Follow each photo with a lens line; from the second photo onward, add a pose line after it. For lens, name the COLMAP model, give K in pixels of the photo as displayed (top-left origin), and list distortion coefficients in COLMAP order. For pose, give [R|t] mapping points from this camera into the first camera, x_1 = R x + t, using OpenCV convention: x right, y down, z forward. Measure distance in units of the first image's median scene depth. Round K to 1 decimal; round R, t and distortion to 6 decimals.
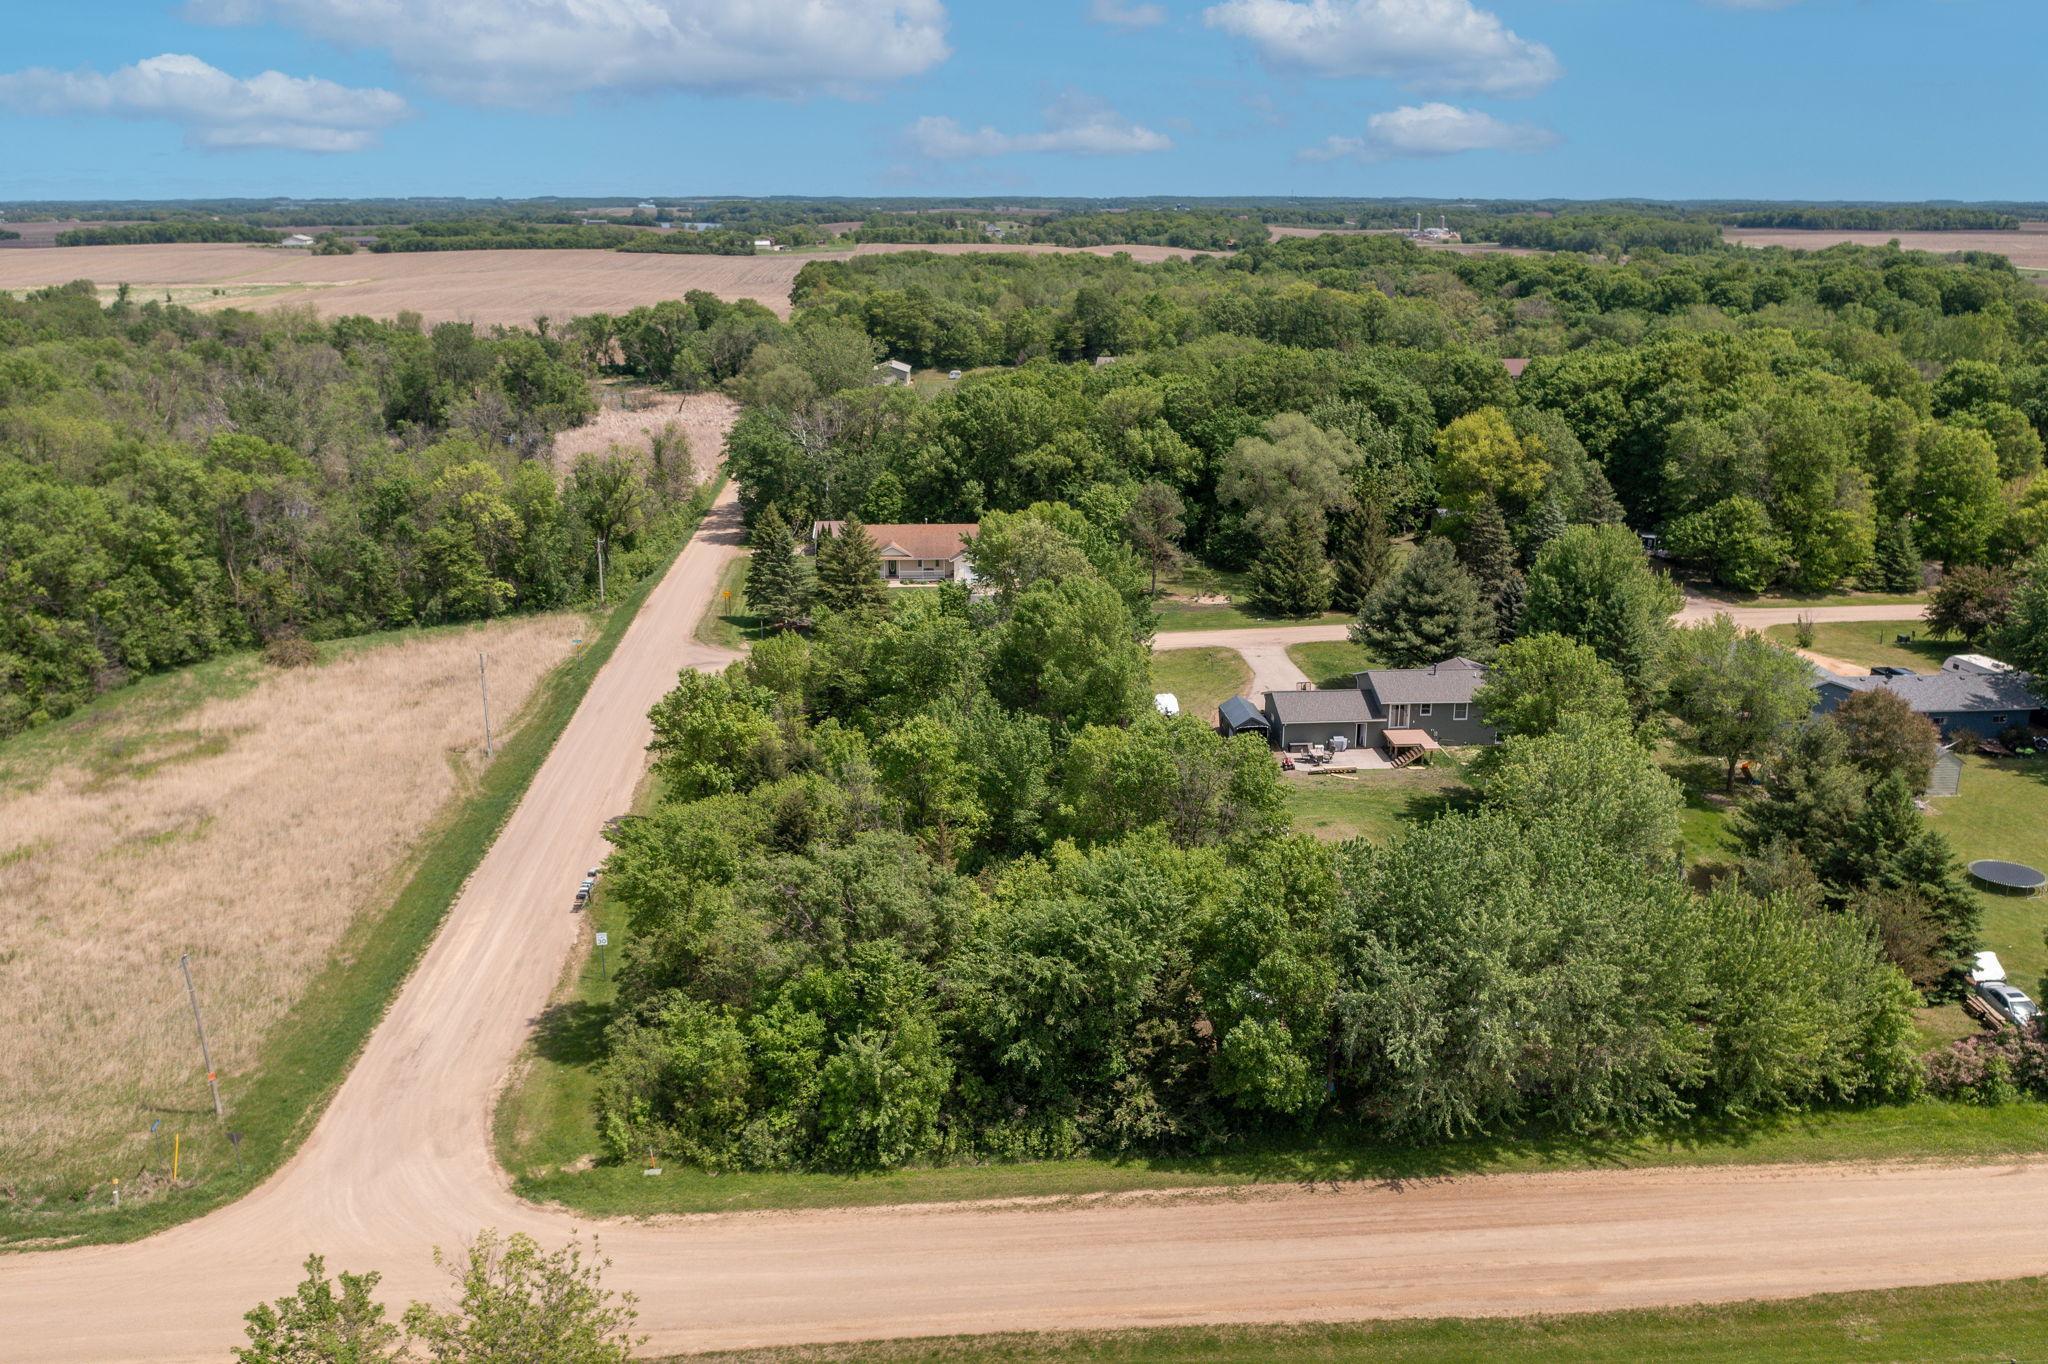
lens RADIAL K [[1651.1, 0, 1024.0], [0, 1651.1, 682.0], [0, 0, 1]] dist [-0.017001, 0.000586]
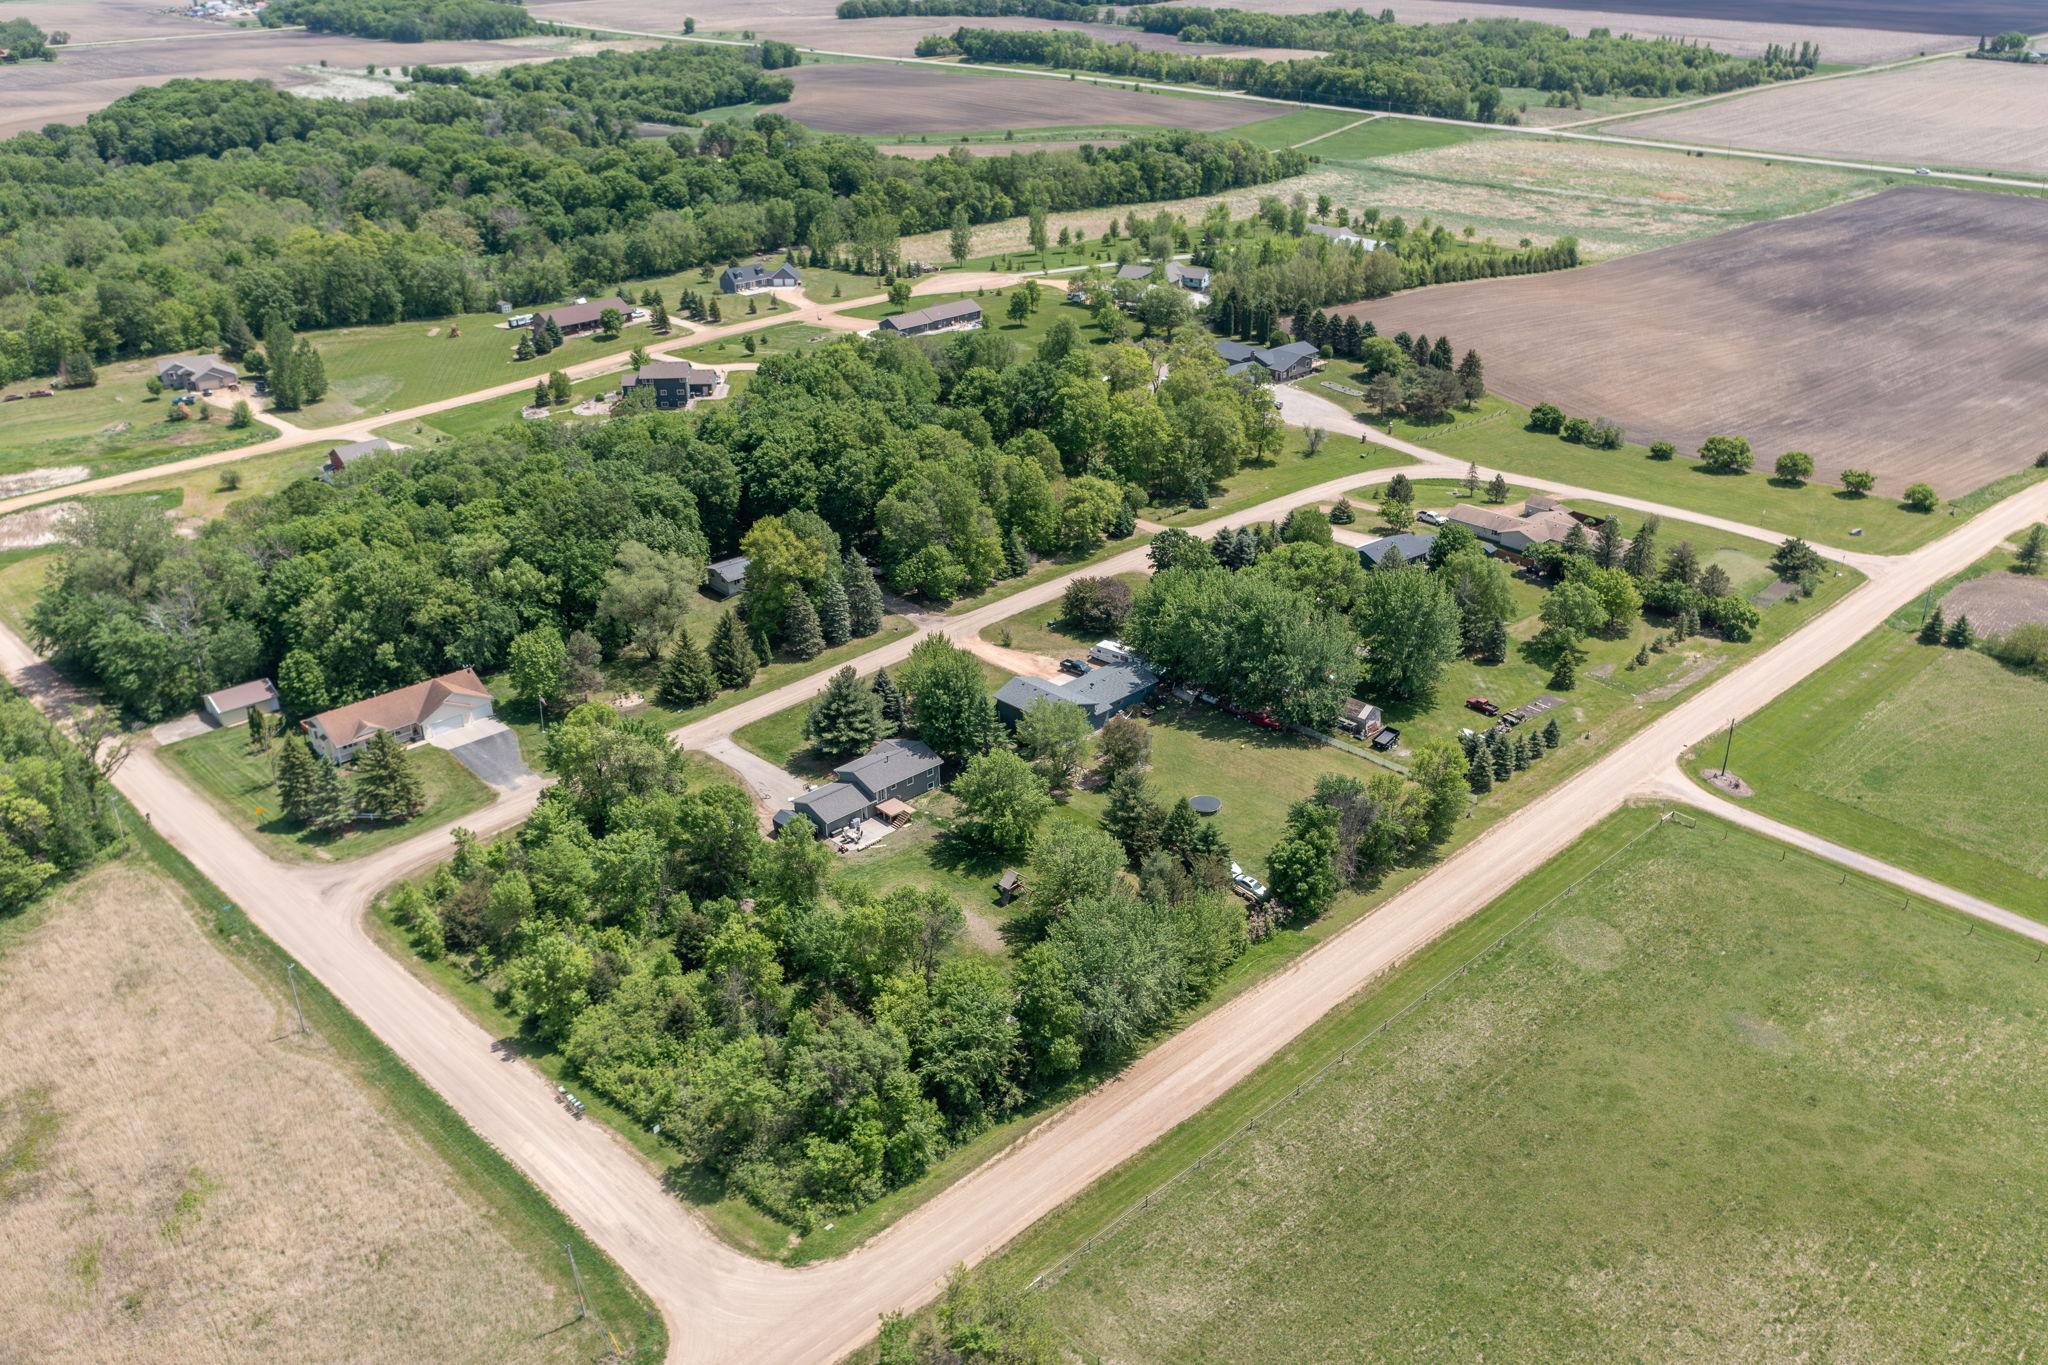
lens RADIAL K [[1631.4, 0, 1049.2], [0, 1631.4, 683.2], [0, 0, 1]] dist [-0.023431, 0.005627]
pose [[0.761050, -0.282677, 0.583863, -0.434933], [0.185797, 0.957340, 0.221314, -0.318090], [-0.621516, -0.059951, 0.781104, -0.295991]]
